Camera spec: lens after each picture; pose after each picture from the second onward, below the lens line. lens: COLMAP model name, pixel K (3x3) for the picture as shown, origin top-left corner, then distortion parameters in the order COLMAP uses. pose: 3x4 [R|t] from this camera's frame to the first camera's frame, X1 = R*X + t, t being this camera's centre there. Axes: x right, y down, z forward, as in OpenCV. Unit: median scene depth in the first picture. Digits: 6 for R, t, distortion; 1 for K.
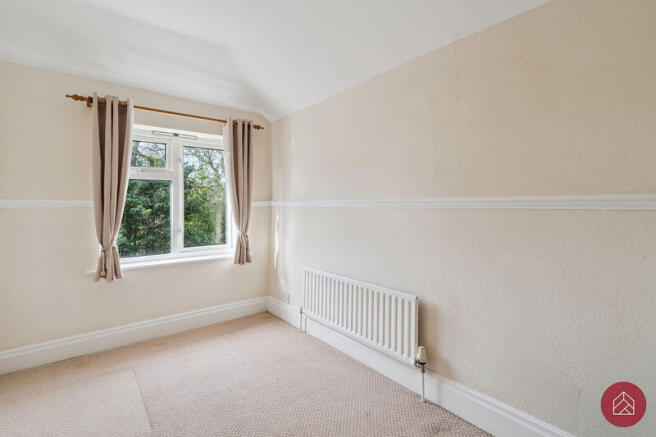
lens RADIAL K [[314.9, 0, 327.5], [0, 314.9, 216.0], [0, 0, 1]] dist [0.011117, 0.000542]
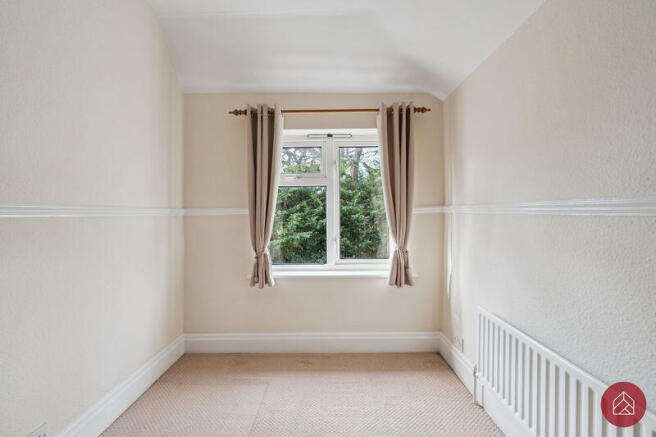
lens RADIAL K [[314.9, 0, 328.6], [0, 314.9, 216.1], [0, 0, 1]] dist [0.011117, 0.000542]
pose [[0.774645, 0.003926, -0.632384, 0.092727], [-0.017441, 0.999733, -0.015158, -0.009216], [0.632156, 0.022772, 0.774507, 0.278943]]
